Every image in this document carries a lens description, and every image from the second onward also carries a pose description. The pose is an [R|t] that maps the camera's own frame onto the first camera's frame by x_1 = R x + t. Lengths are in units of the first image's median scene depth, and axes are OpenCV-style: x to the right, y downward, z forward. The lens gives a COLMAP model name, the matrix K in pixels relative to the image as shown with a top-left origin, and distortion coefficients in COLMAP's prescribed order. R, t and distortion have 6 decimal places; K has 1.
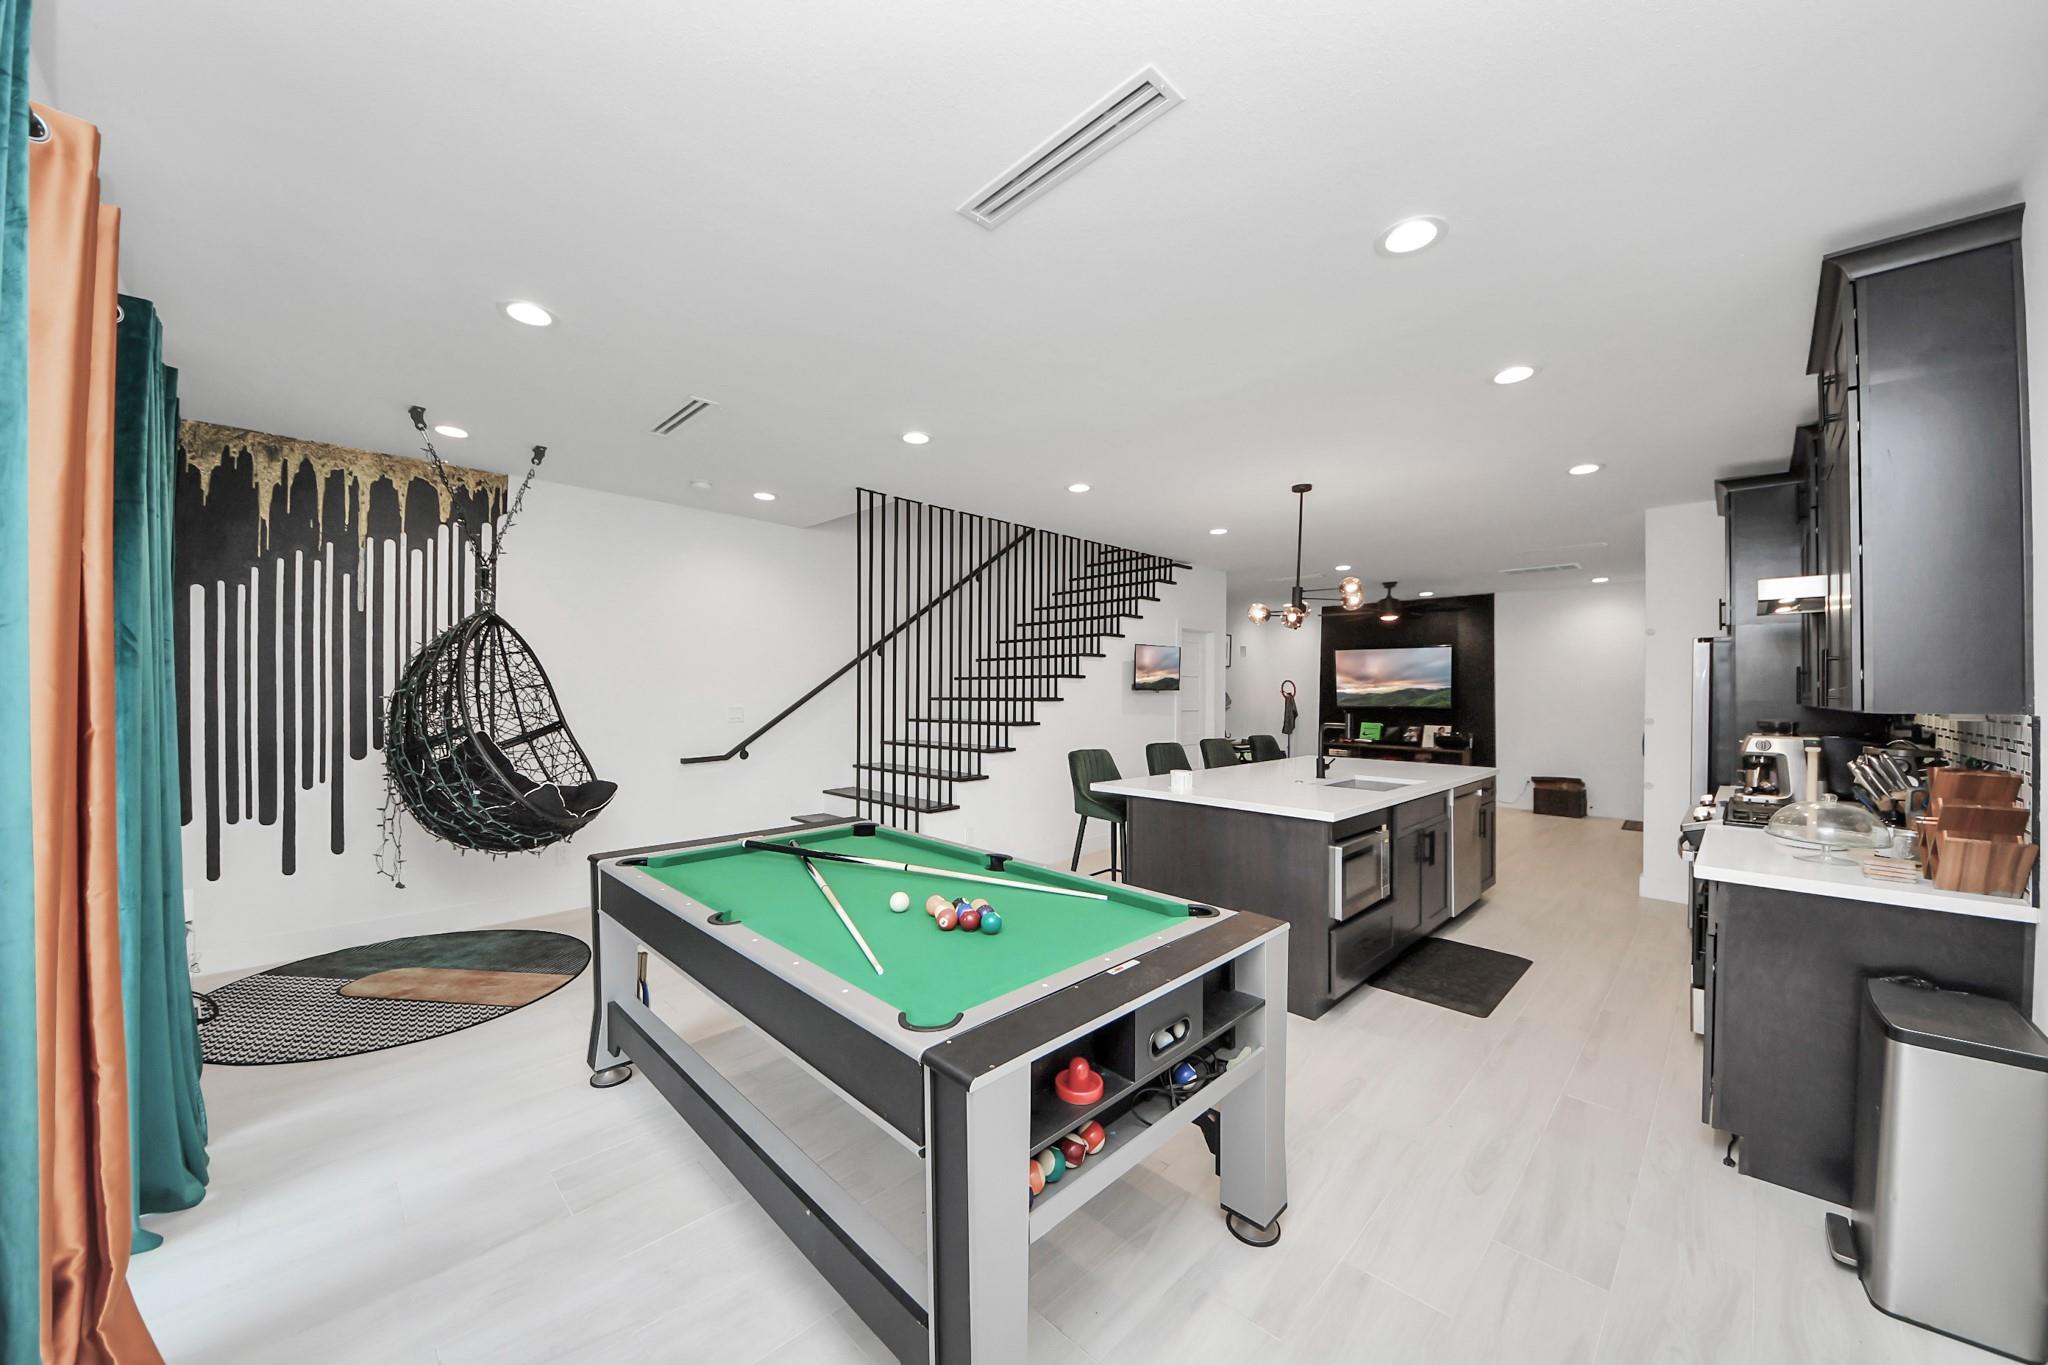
lens RADIAL K [[707.6, 0, 1024.5], [0, 707.6, 674.1], [0, 0, 1]] dist [0.013200, -0.000317]
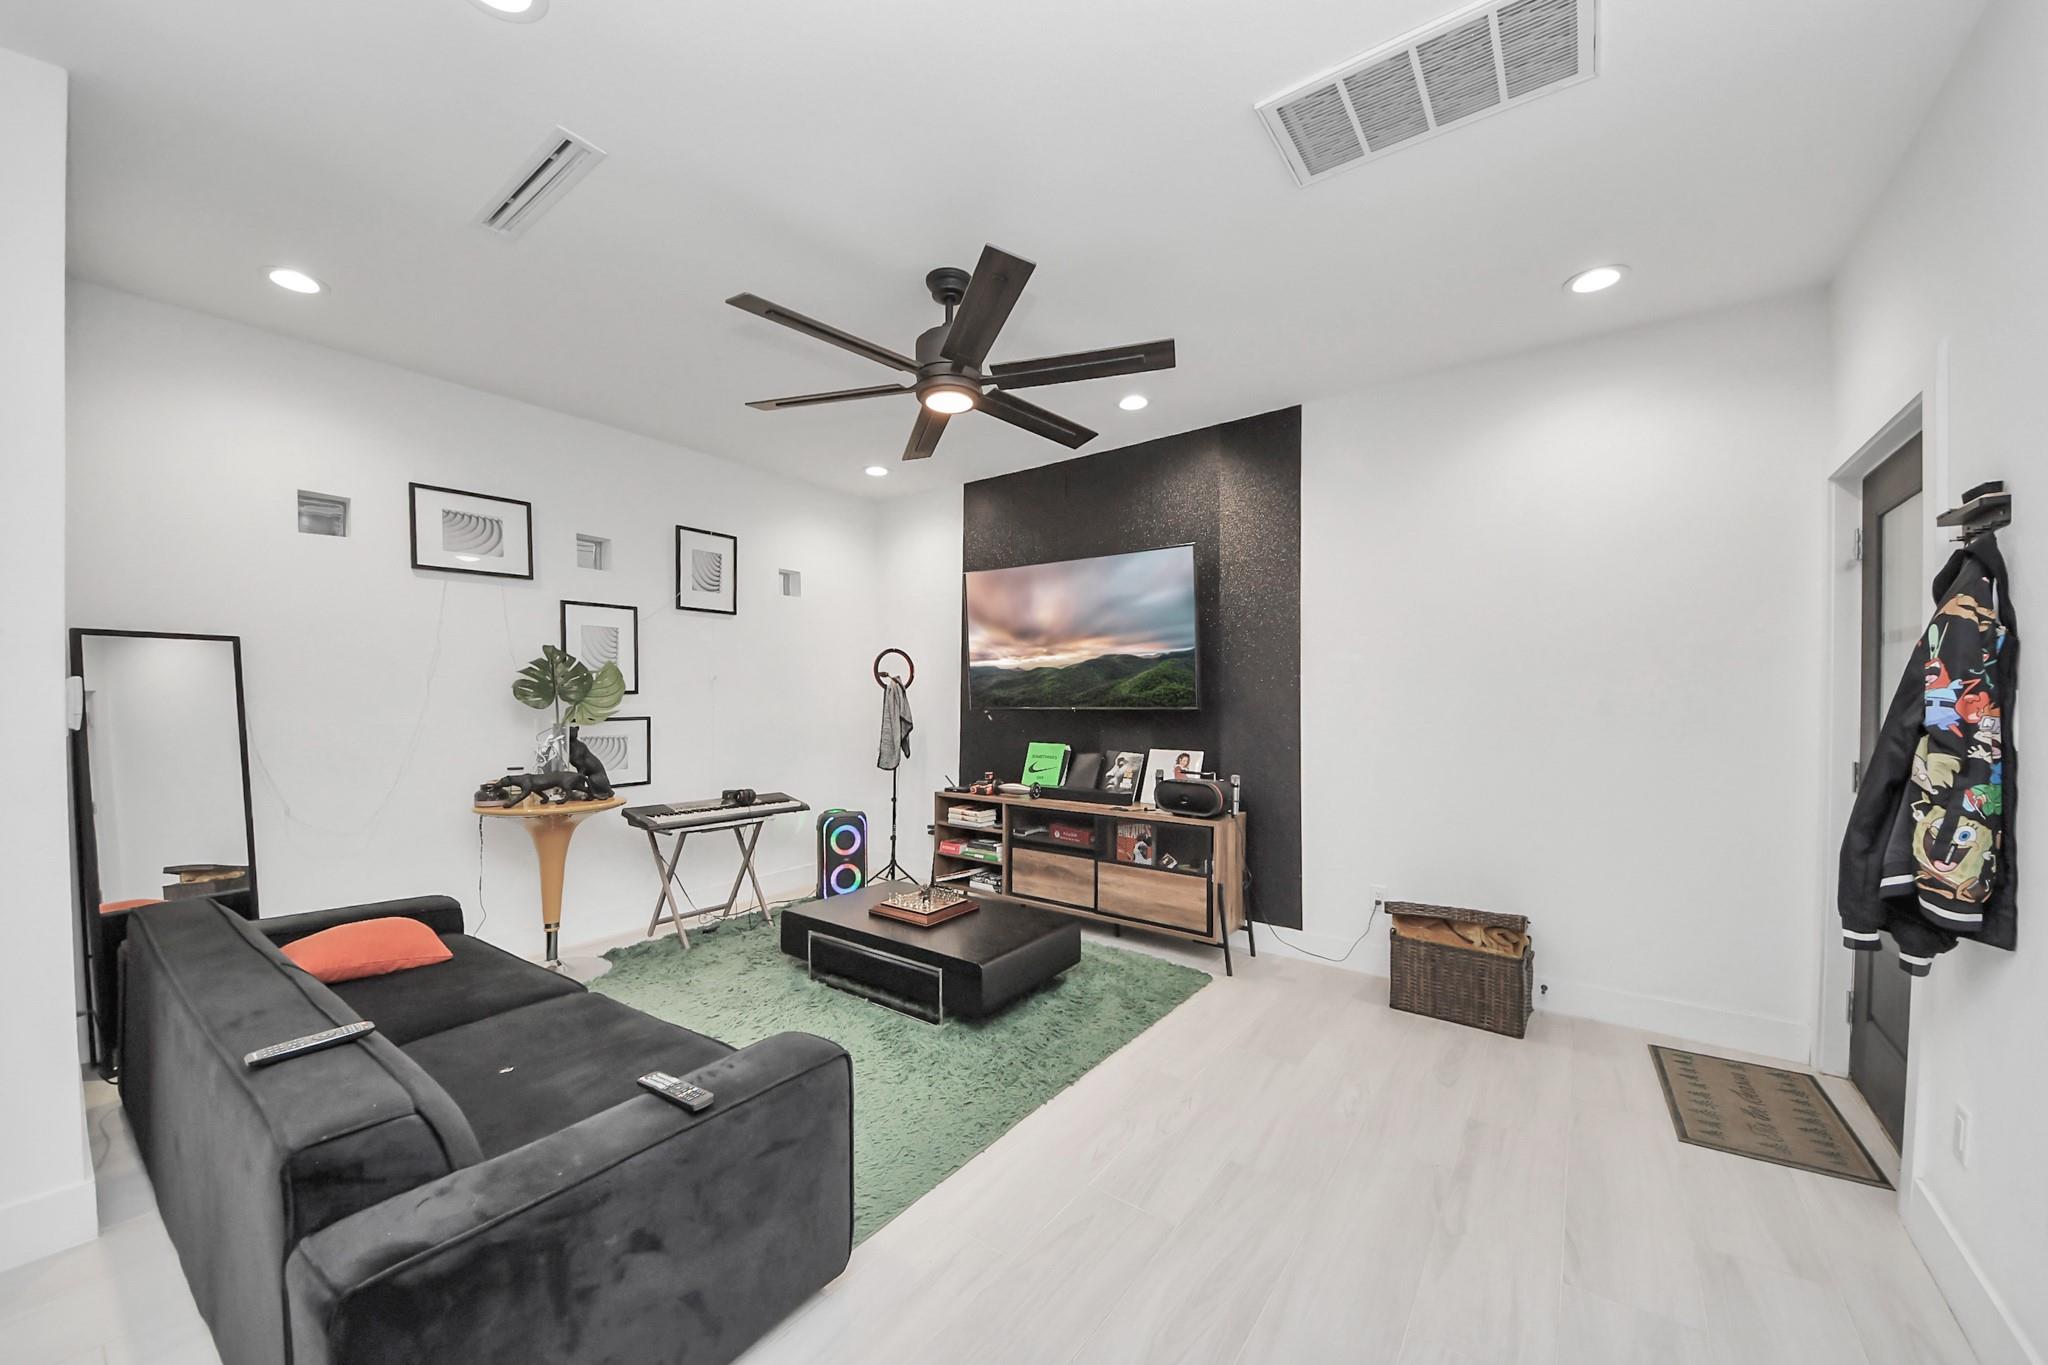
lens RADIAL K [[753.7, 0, 1013.3], [0, 753.7, 693.1], [0, 0, 1]] dist [0.016283, -0.009089]
pose [[0.989094, -0.003533, 0.147242, 0.444285], [-0.000269, 0.999667, 0.025794, 0.029619], [-0.147284, -0.025552, 0.988764, 0.616928]]
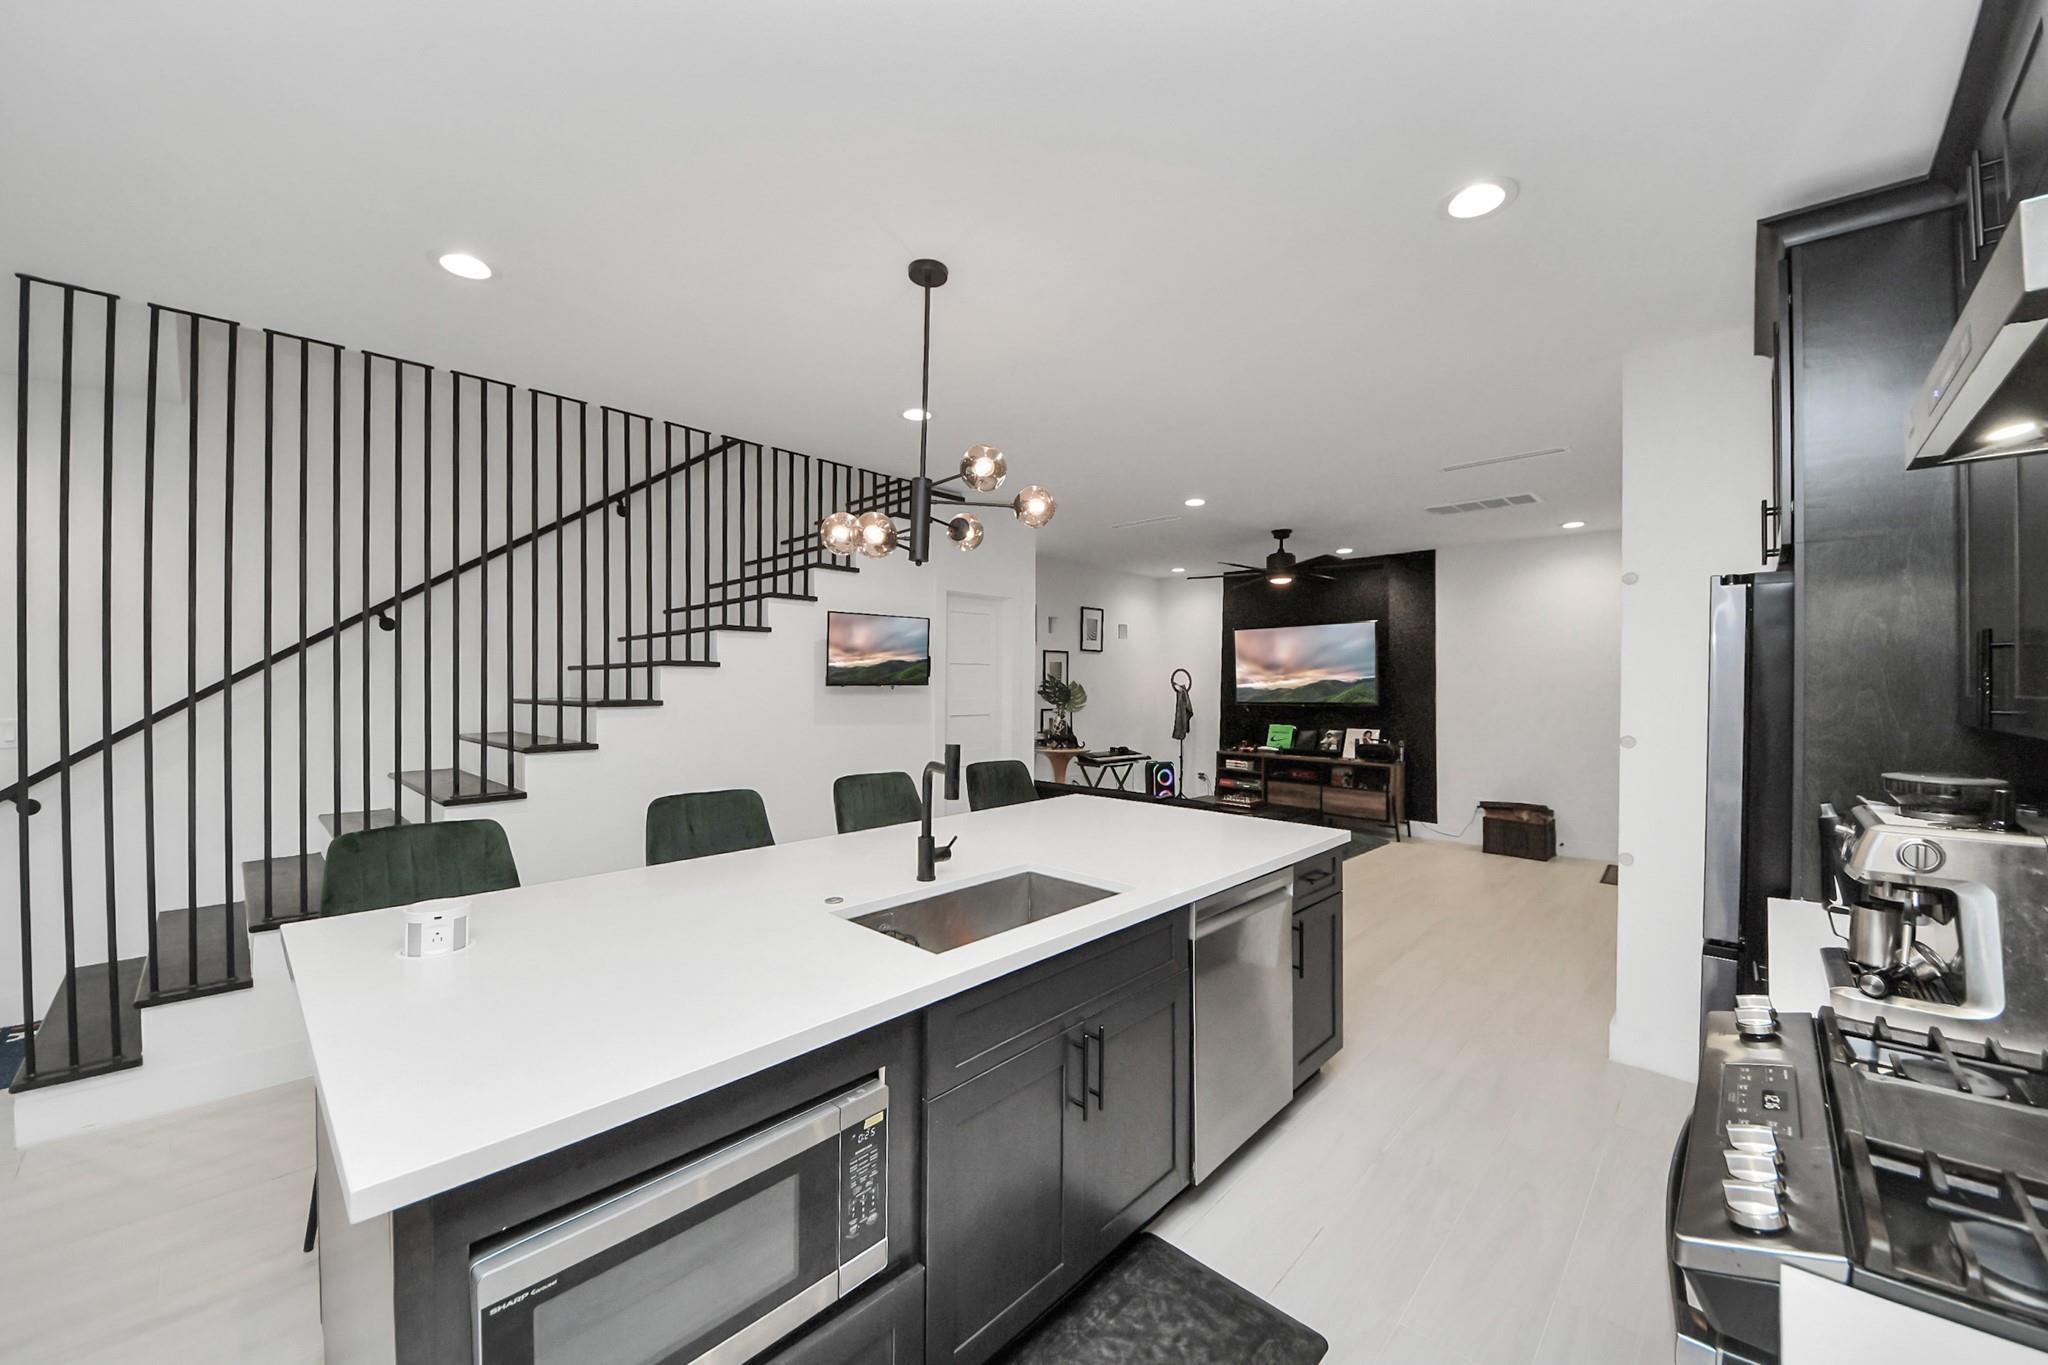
lens RADIAL K [[753.7, 0, 1016.5], [0, 753.7, 669.4], [0, 0, 1]] dist [0.016283, -0.009089]
pose [[0.999804, -0.001127, 0.019762, 0.212482], [0.000856, 0.999906, 0.013684, -0.001207], [-0.019776, -0.013664, 0.999711, 0.229454]]
